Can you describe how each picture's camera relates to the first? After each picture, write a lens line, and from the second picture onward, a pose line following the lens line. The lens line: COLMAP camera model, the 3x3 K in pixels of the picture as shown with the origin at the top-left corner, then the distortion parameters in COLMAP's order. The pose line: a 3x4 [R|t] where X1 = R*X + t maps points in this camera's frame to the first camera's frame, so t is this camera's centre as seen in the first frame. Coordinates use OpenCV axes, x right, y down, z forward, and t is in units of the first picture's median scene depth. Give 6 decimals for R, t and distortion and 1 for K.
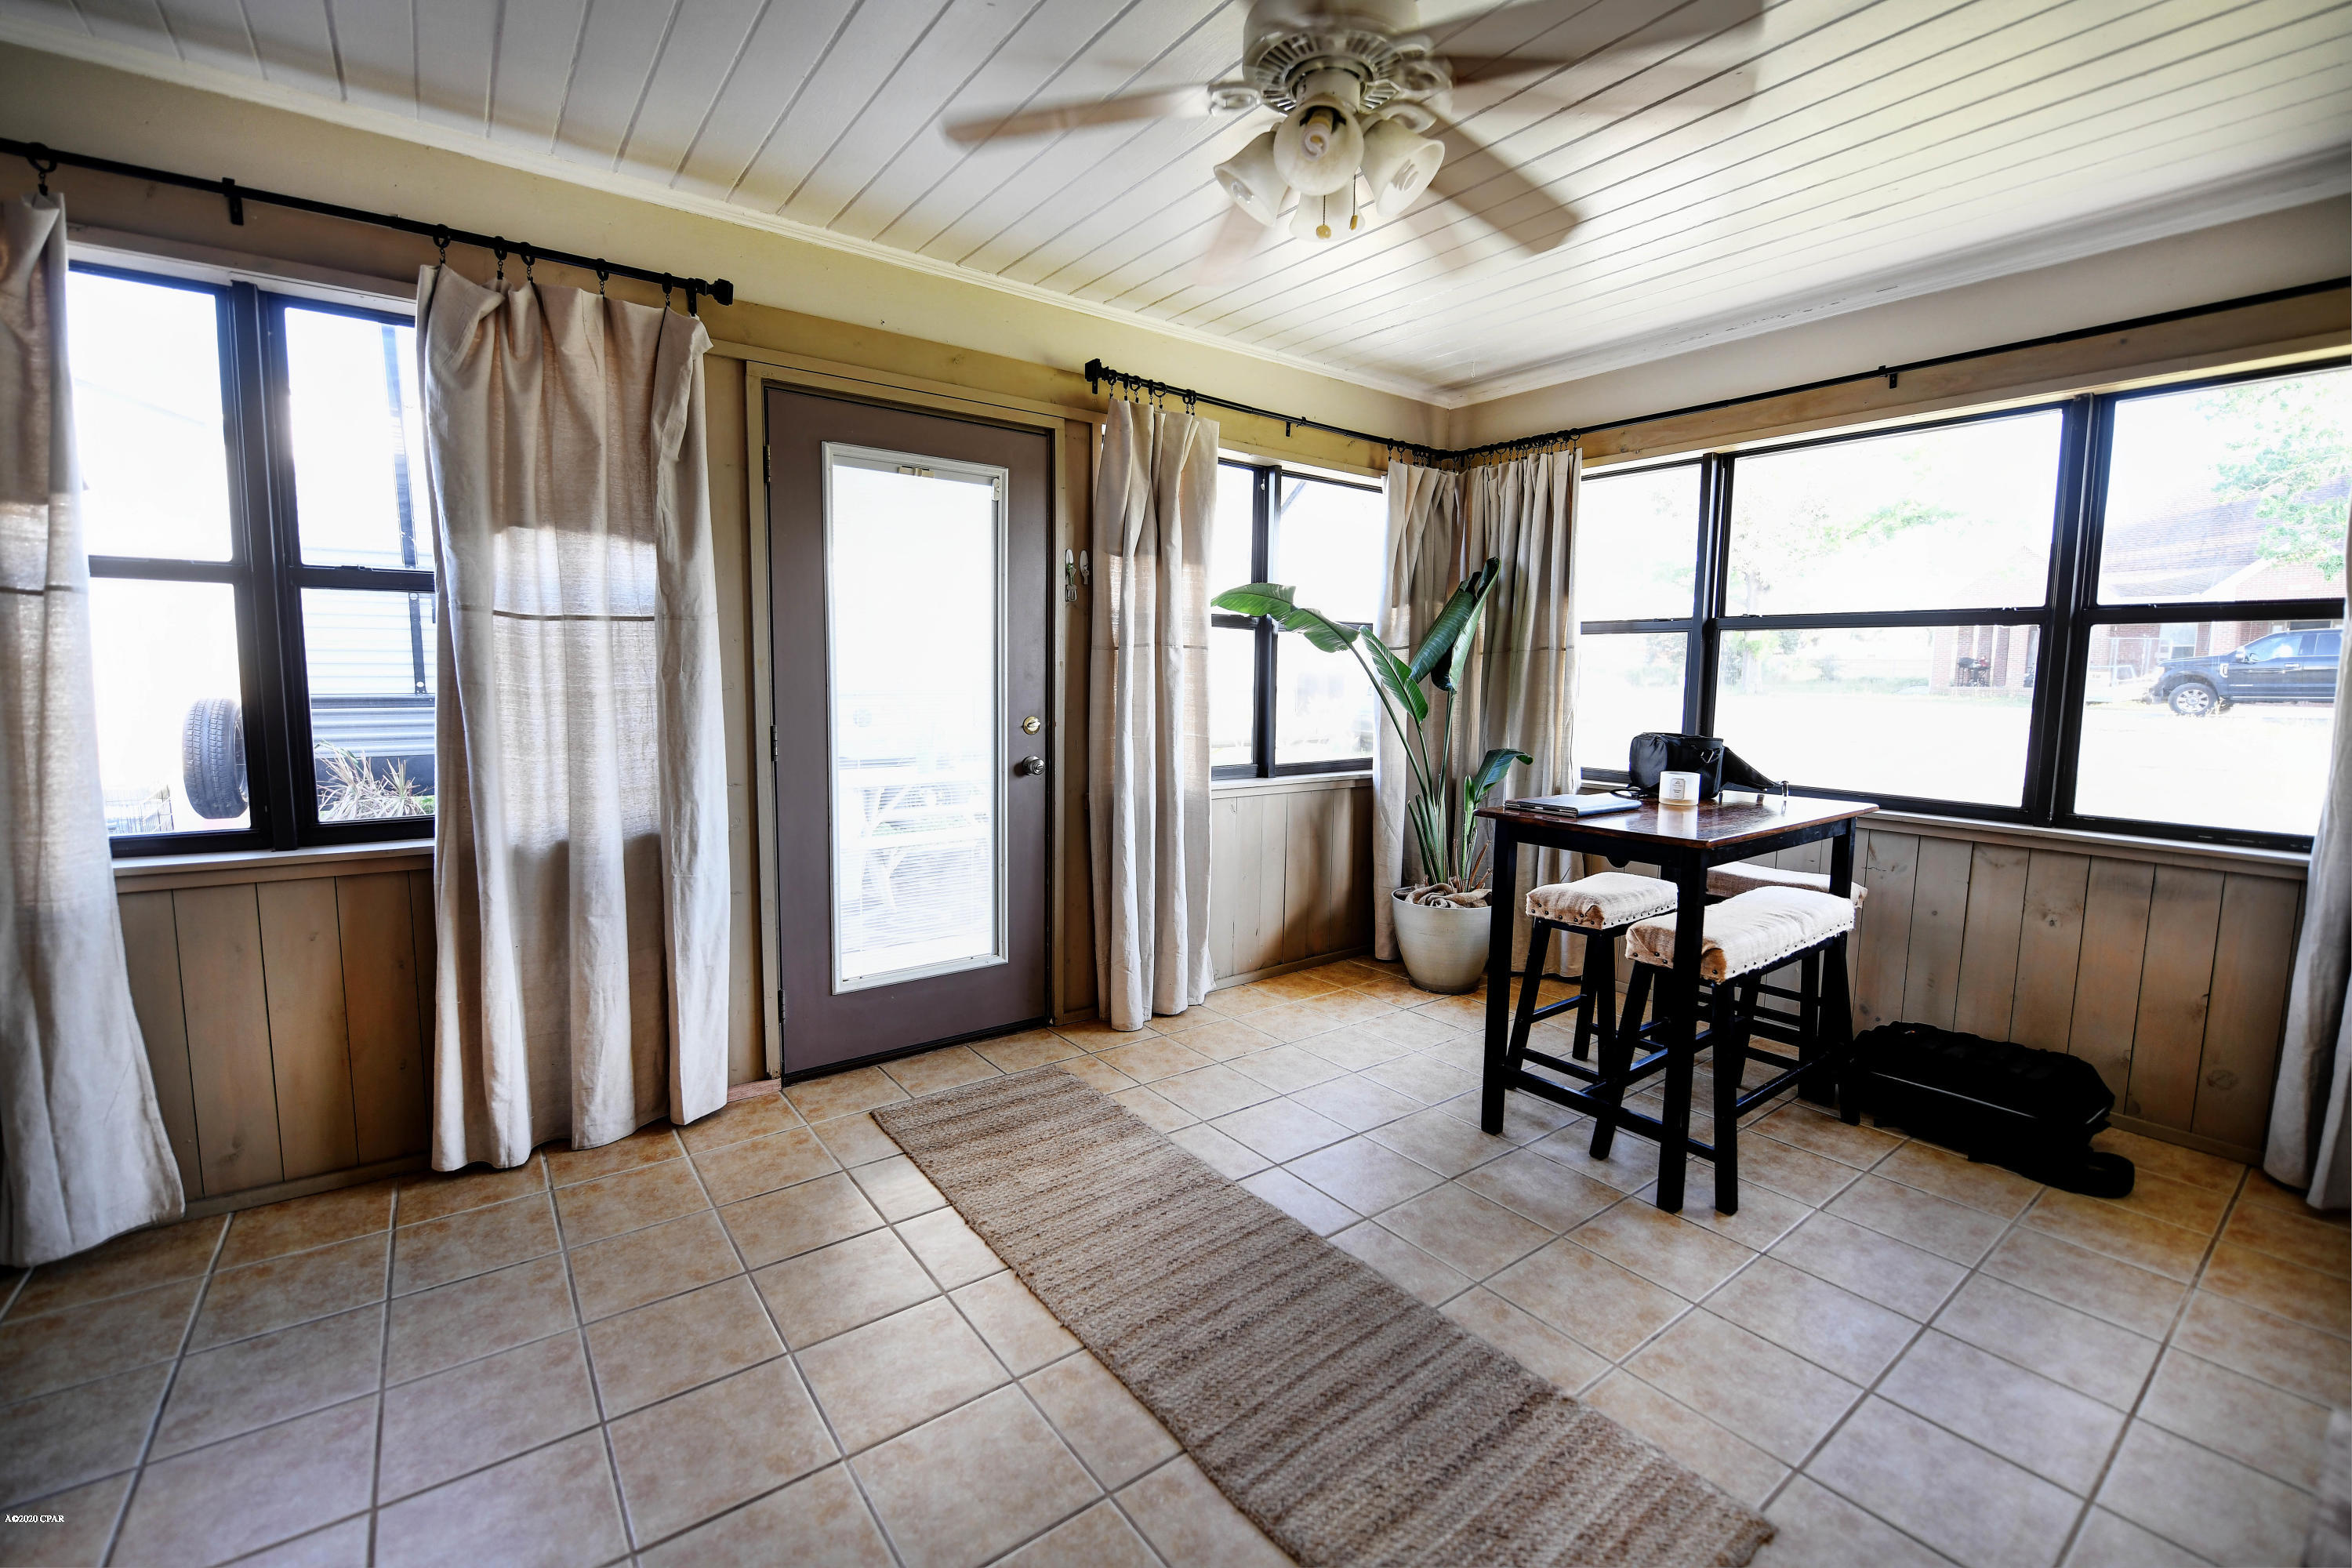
lens RADIAL K [[978.2, 0, 1183.9], [0, 978.2, 777.7], [0, 0, 1]] dist [-0.007159, -0.000129]
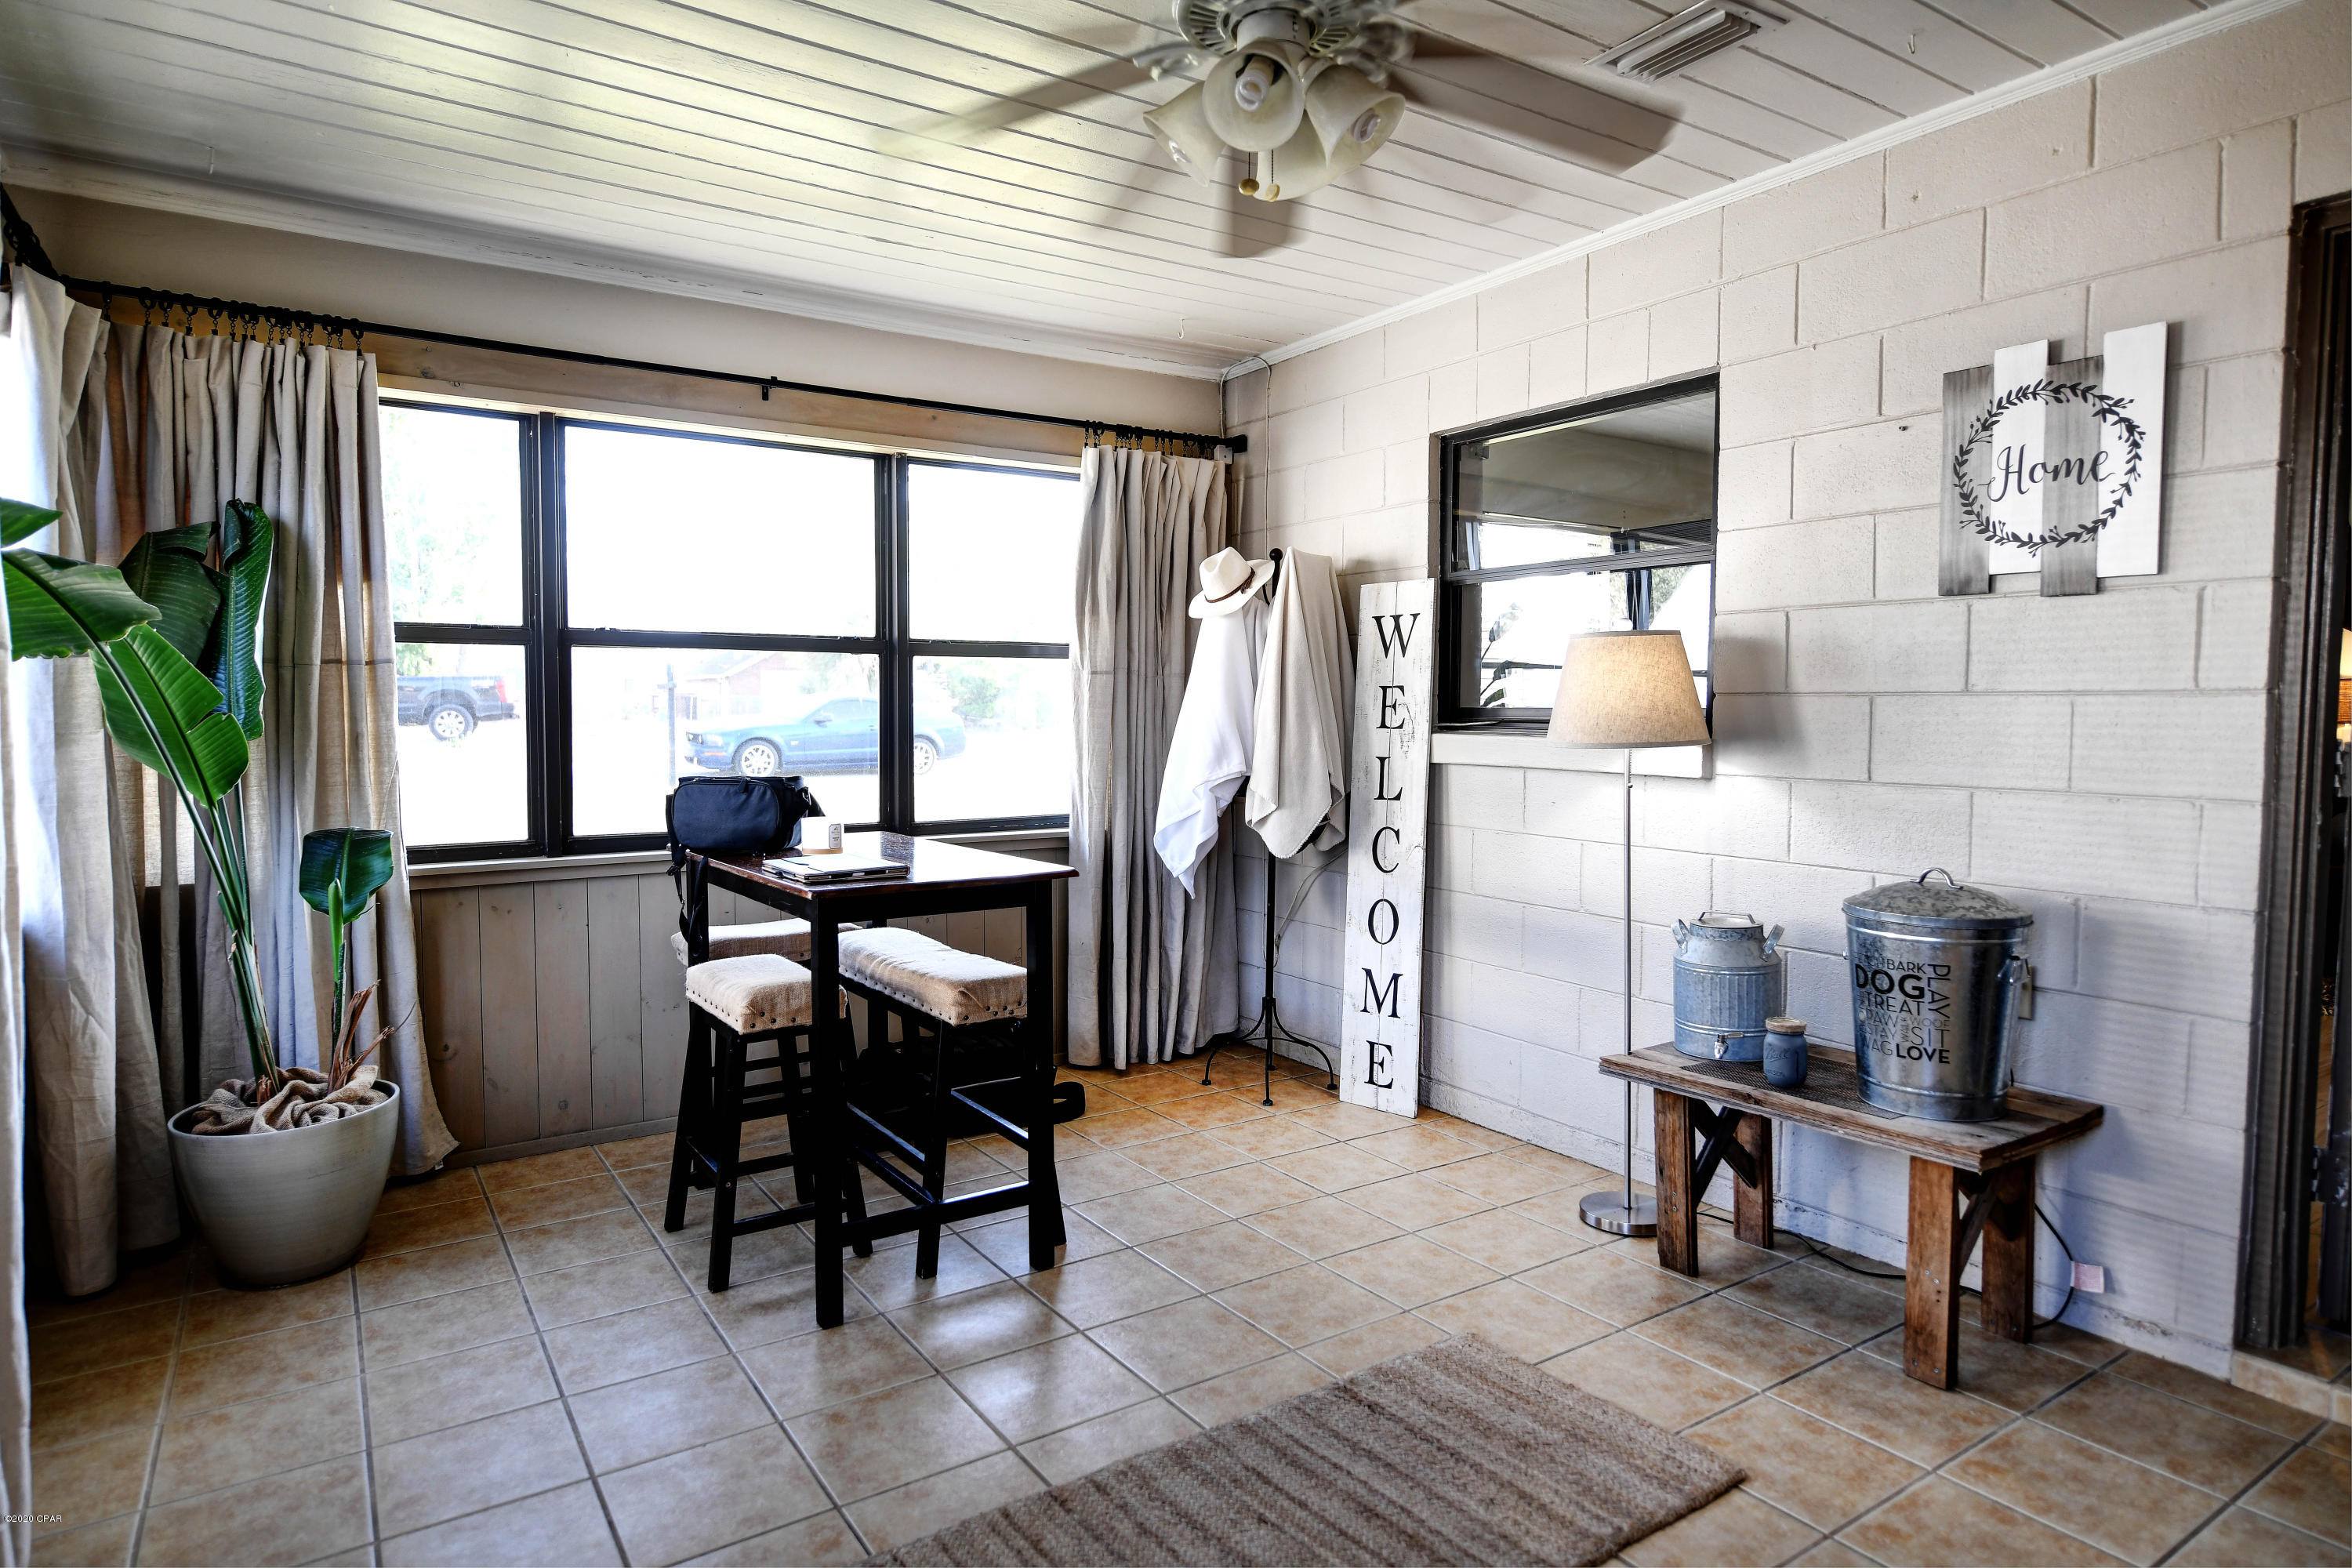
lens RADIAL K [[1311.7, 0, 1170.7], [0, 1311.7, 779.1], [0, 0, 1]] dist [-0.009239, -0.002295]
pose [[0.062022, -0.065859, 0.995900, -0.493384], [0.107462, 0.992461, 0.058939, -0.059994], [-0.992273, 0.103366, 0.068632, 0.505454]]
